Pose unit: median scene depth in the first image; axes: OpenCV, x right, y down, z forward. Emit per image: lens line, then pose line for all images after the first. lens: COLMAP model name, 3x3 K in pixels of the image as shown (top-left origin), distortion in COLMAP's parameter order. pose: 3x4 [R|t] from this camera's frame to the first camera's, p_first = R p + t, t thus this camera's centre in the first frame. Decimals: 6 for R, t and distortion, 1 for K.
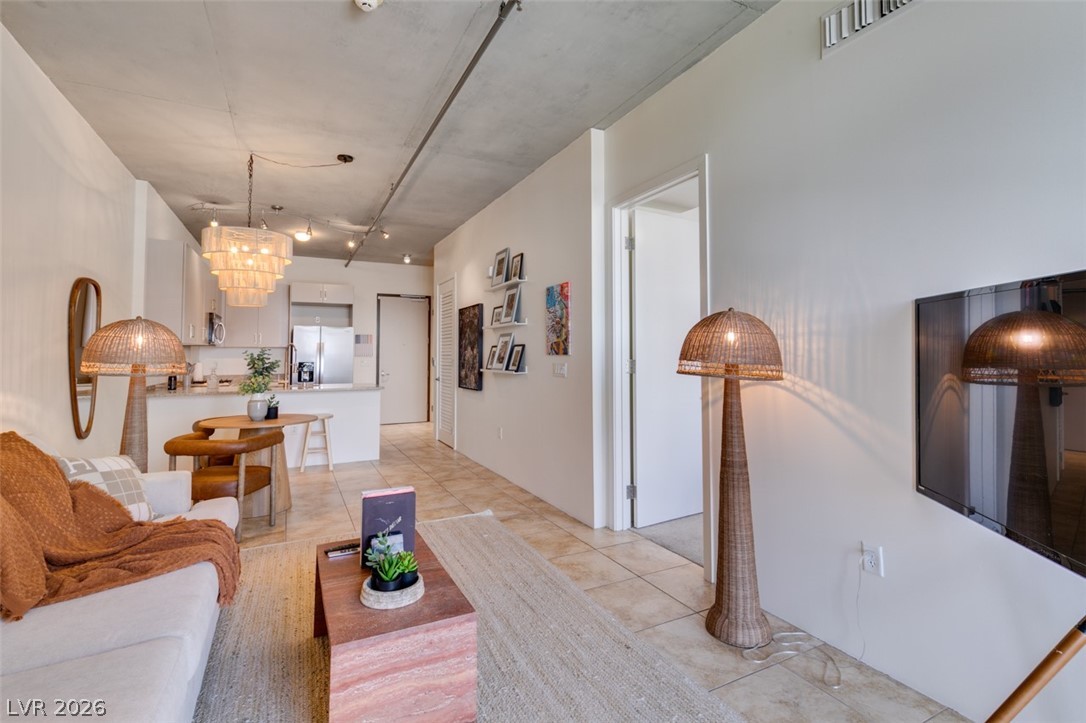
lens RADIAL K [[495.7, 0, 542.3], [0, 495.7, 332.6], [0, 0, 1]] dist [0.002765, -0.000337]
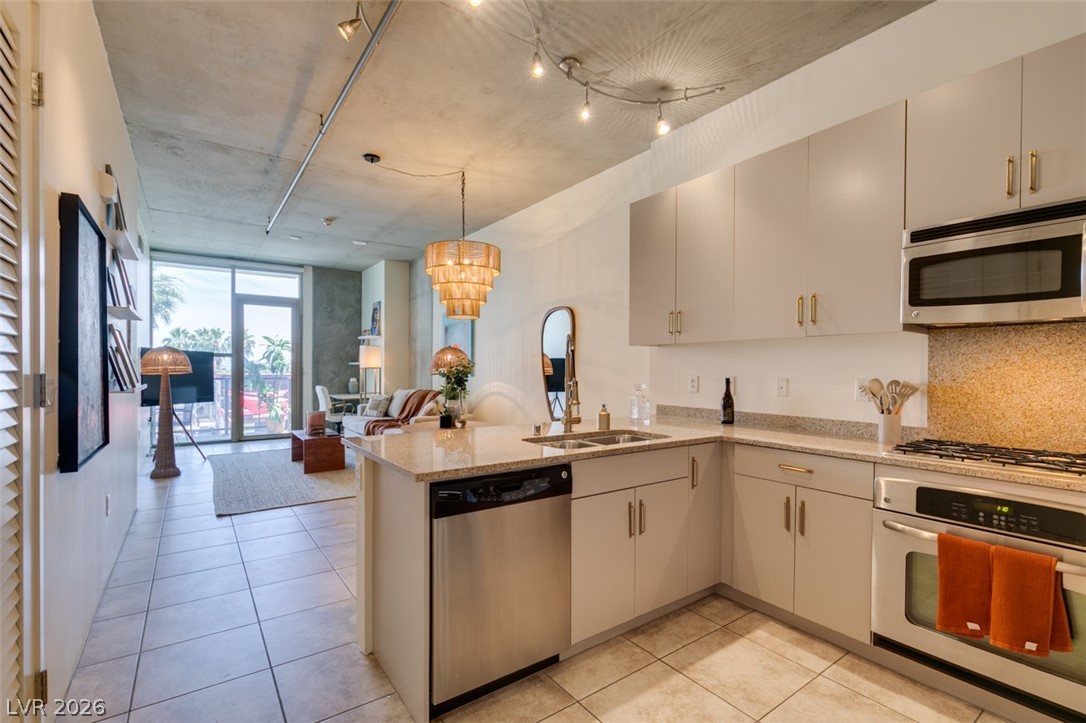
lens RADIAL K [[491.7, 0, 545.9], [0, 491.7, 374.1], [0, 0, 1]] dist [0.001912, -0.000628]
pose [[-0.988429, -0.000106, -0.151685, -0.693764], [0.004899, 0.999456, -0.032623, 0.115490], [0.151606, -0.032989, -0.987890, 2.339557]]
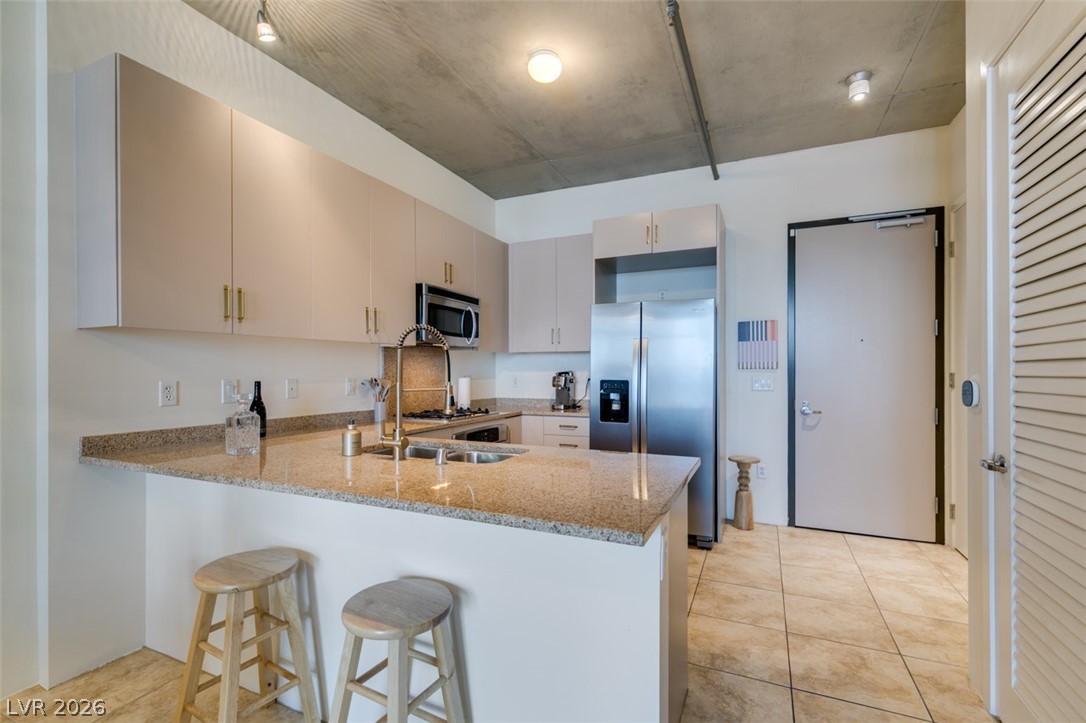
lens RADIAL K [[486.1, 0, 543.4], [0, 486.1, 370.3], [0, 0, 1]] dist [0.002826, -0.000533]
pose [[0.622921, 0.002612, -0.782280, -0.335609], [0.033944, 0.998962, 0.030364, 0.072749], [0.781548, -0.045469, 0.622186, 1.419421]]
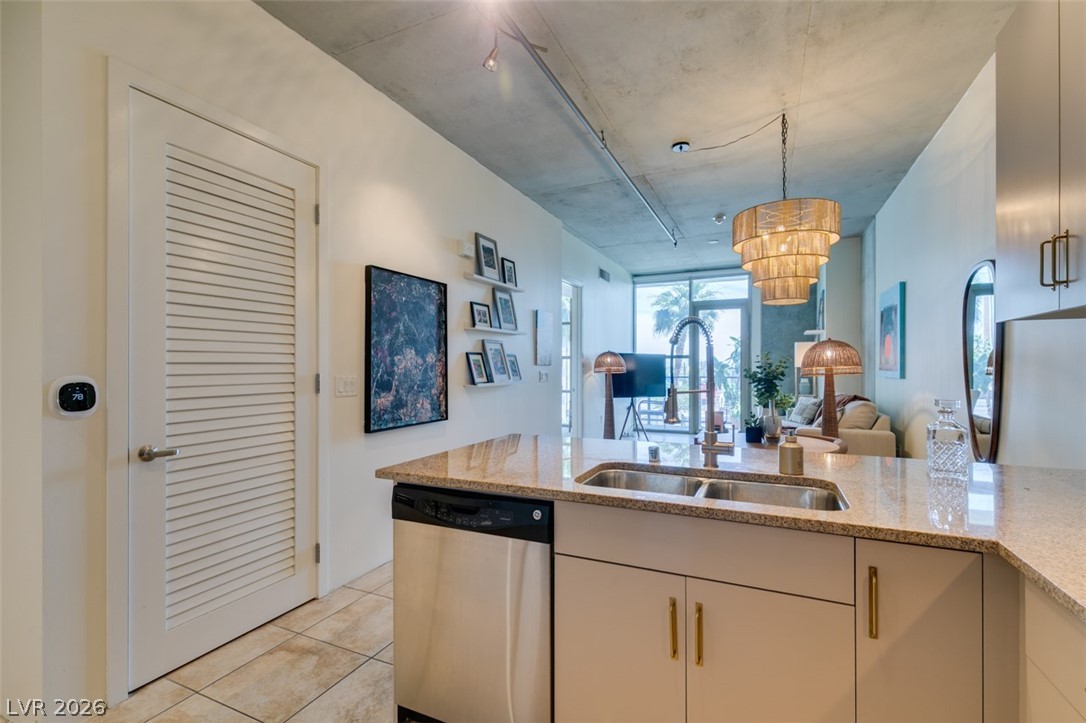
lens RADIAL K [[485.4, 0, 541.2], [0, 485.4, 365.8], [0, 0, 1]] dist [0.002590, -0.001193]
pose [[-0.615233, 0.005789, 0.788324, -1.111549], [-0.031607, 0.998988, -0.032004, 0.100302], [-0.787712, -0.044606, -0.614427, 2.047154]]
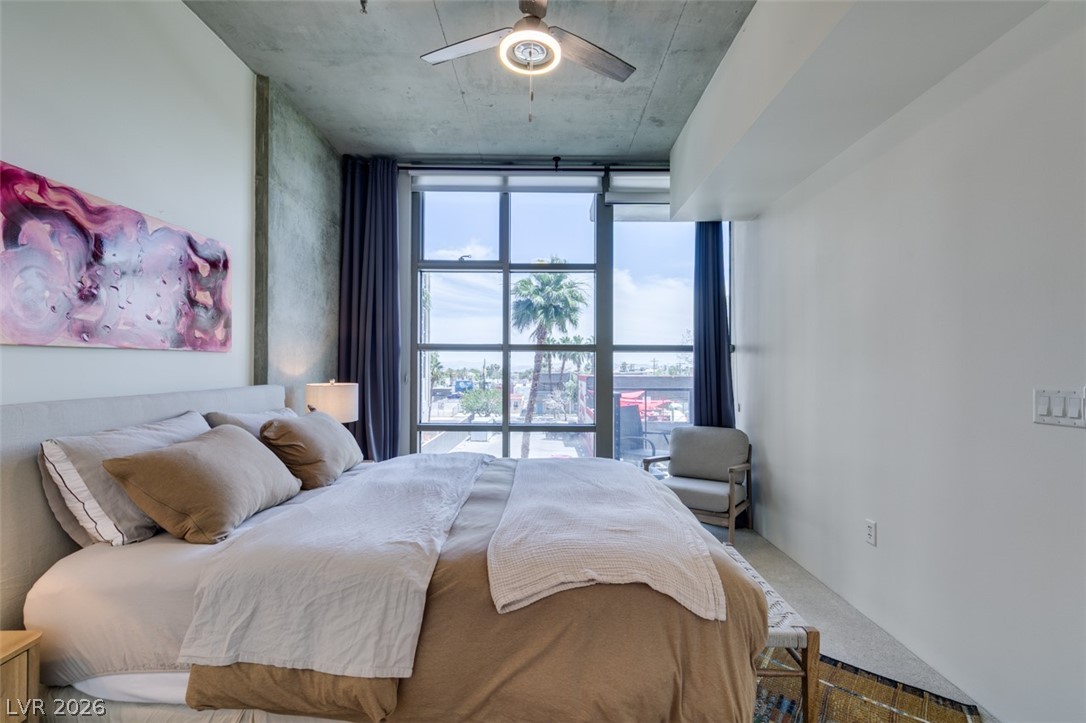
lens RADIAL K [[484.0, 0, 541.8], [0, 484.0, 366.1], [0, 0, 1]] dist [0.004140, -0.000140]
pose [[-0.885935, 0.005293, 0.463779, 0.507674], [-0.018698, 0.998714, -0.047115, 0.061998], [-0.463432, -0.050413, -0.884697, 1.315932]]
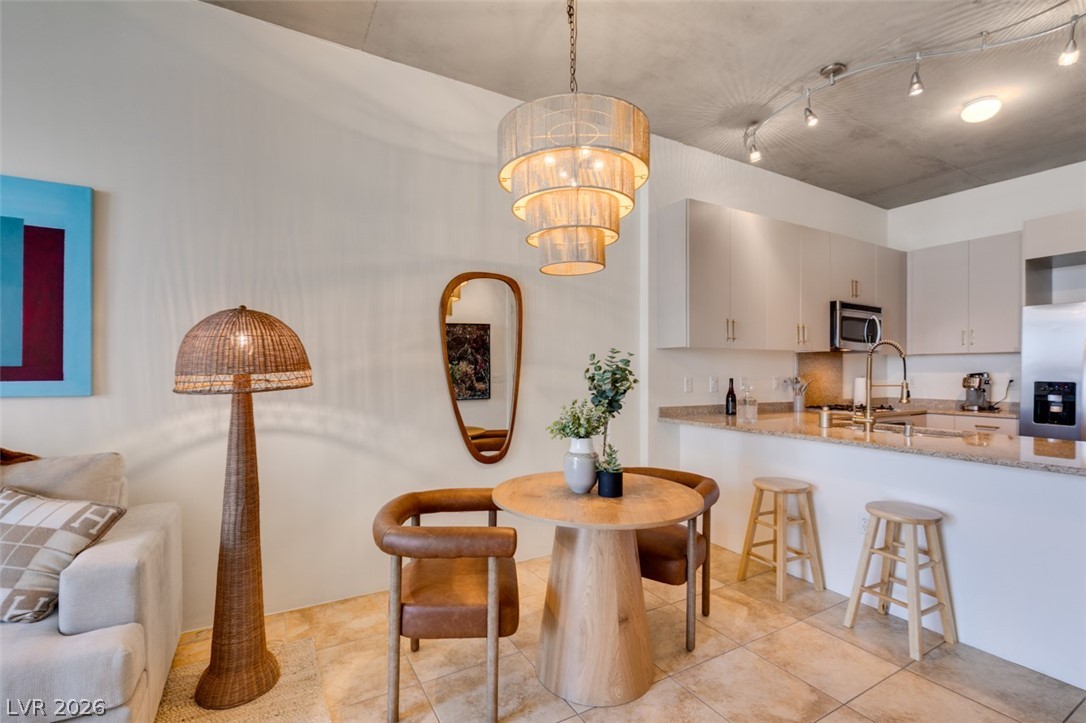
lens RADIAL K [[487.2, 0, 541.3], [0, 487.2, 373.8], [0, 0, 1]] dist [-0.003941, -0.000053]
pose [[0.047923, 0.010268, -0.998798, -0.090669], [0.043229, 0.998989, 0.012344, 0.054661], [0.997915, -0.043769, 0.047431, 1.065349]]
